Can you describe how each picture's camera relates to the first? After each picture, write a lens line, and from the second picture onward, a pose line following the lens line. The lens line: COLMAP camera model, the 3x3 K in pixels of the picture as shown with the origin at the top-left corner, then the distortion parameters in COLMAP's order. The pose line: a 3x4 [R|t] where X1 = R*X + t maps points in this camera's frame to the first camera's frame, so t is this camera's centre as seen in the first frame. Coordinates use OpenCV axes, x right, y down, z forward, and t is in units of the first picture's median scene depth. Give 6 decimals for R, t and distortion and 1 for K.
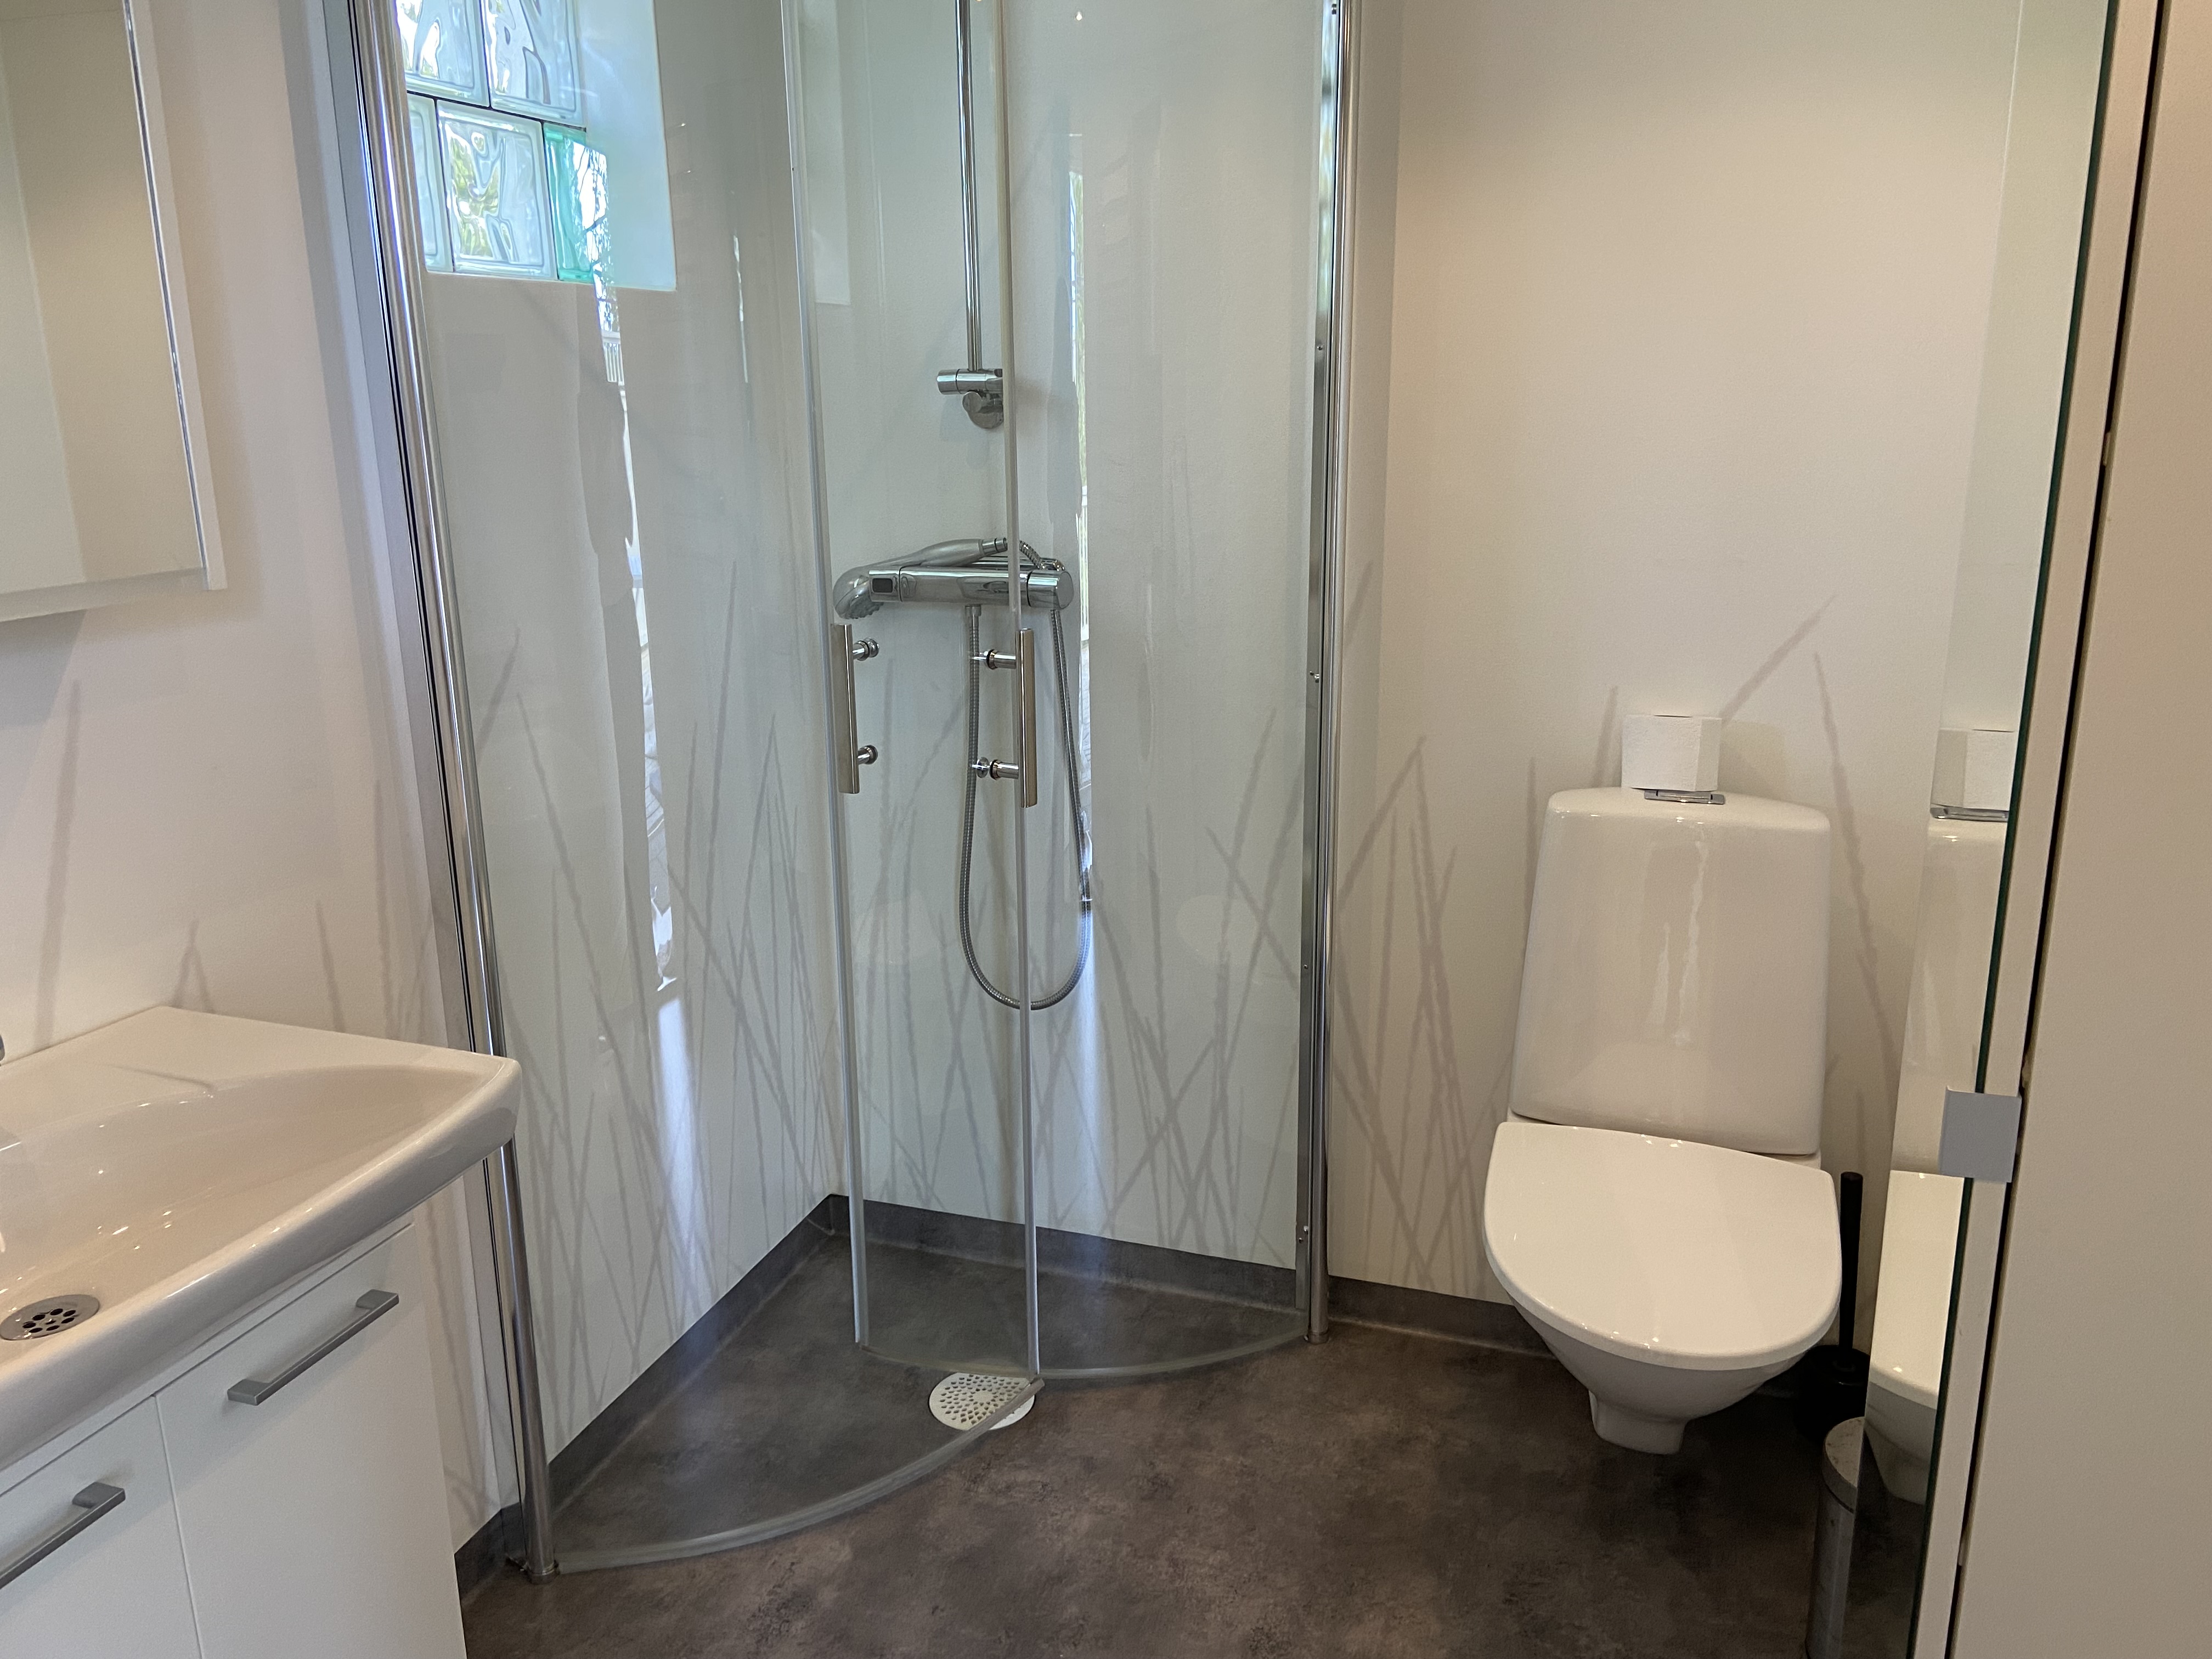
lens RADIAL K [[1677.1, 0, 1106.0], [0, 1677.1, 829.5], [0, 0, 1]] dist [0.097119, -0.088931]
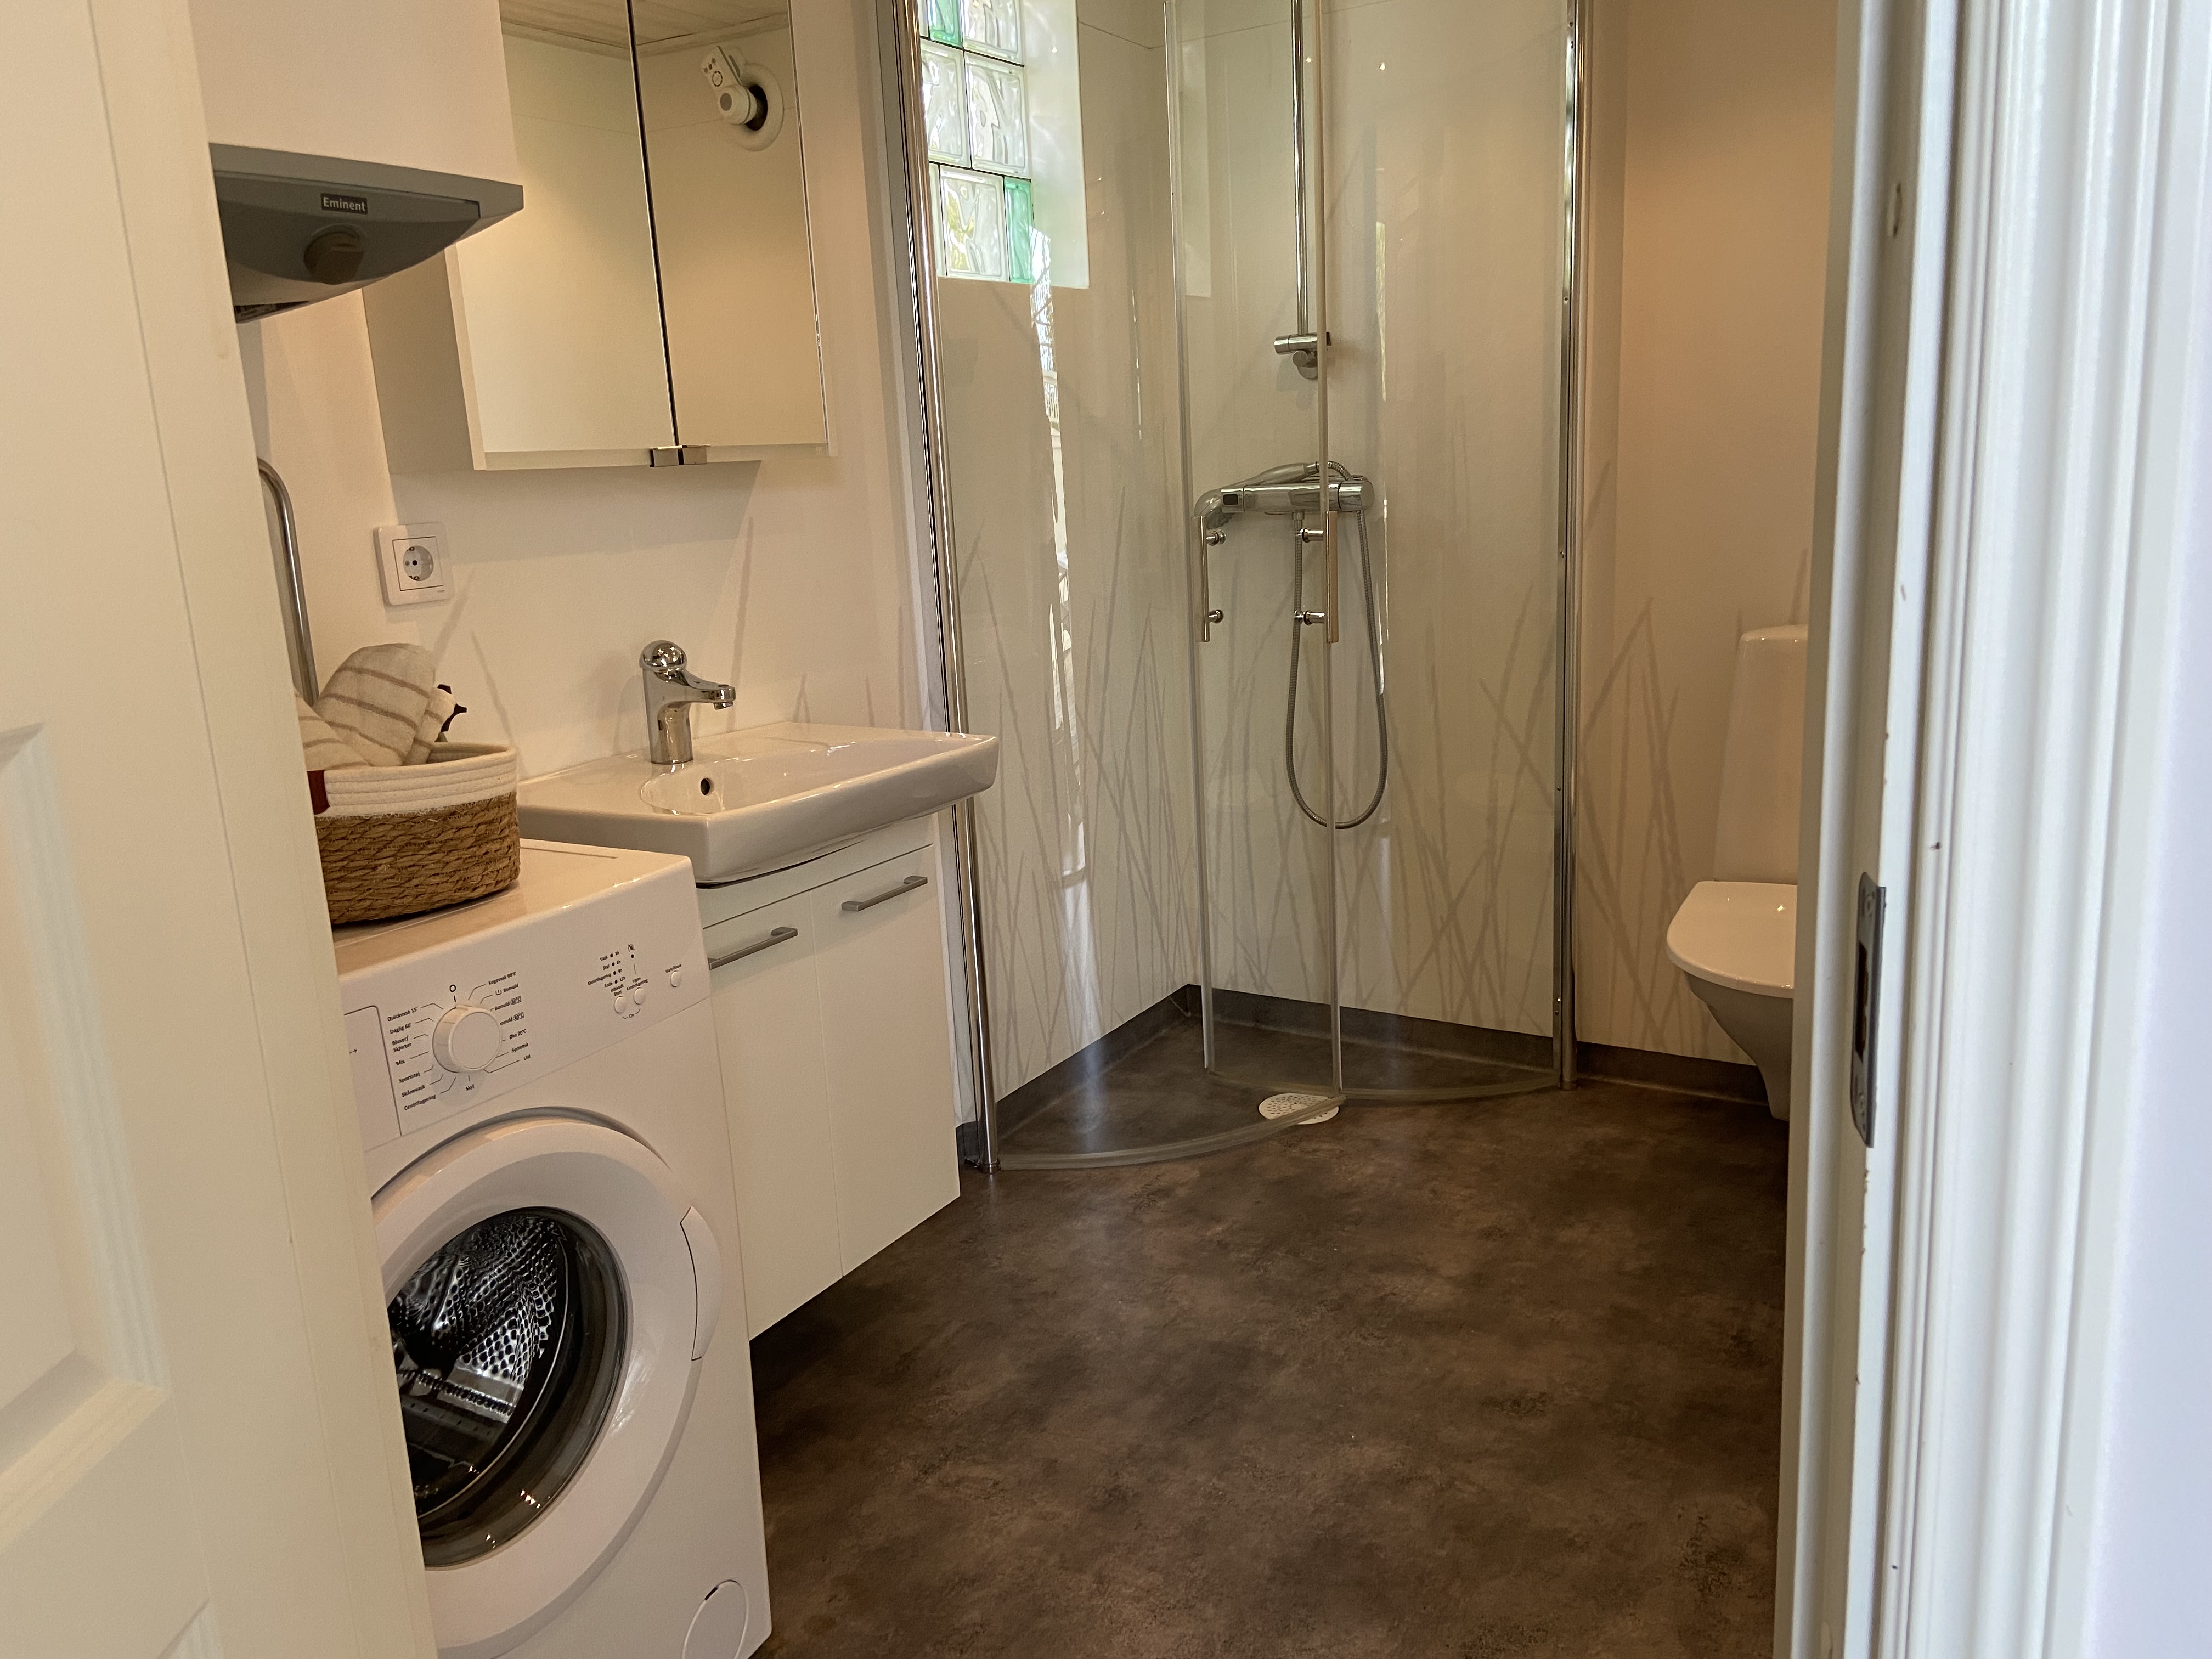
lens RADIAL K [[1677.1, 0, 1106.0], [0, 1677.1, 829.5], [0, 0, 1]] dist [0.097119, -0.088931]
pose [[0.976276, 0.007849, -0.216387, 0.062057], [-0.014383, 0.999486, -0.028636, 0.155492], [0.216051, 0.031069, 0.975888, -0.319062]]
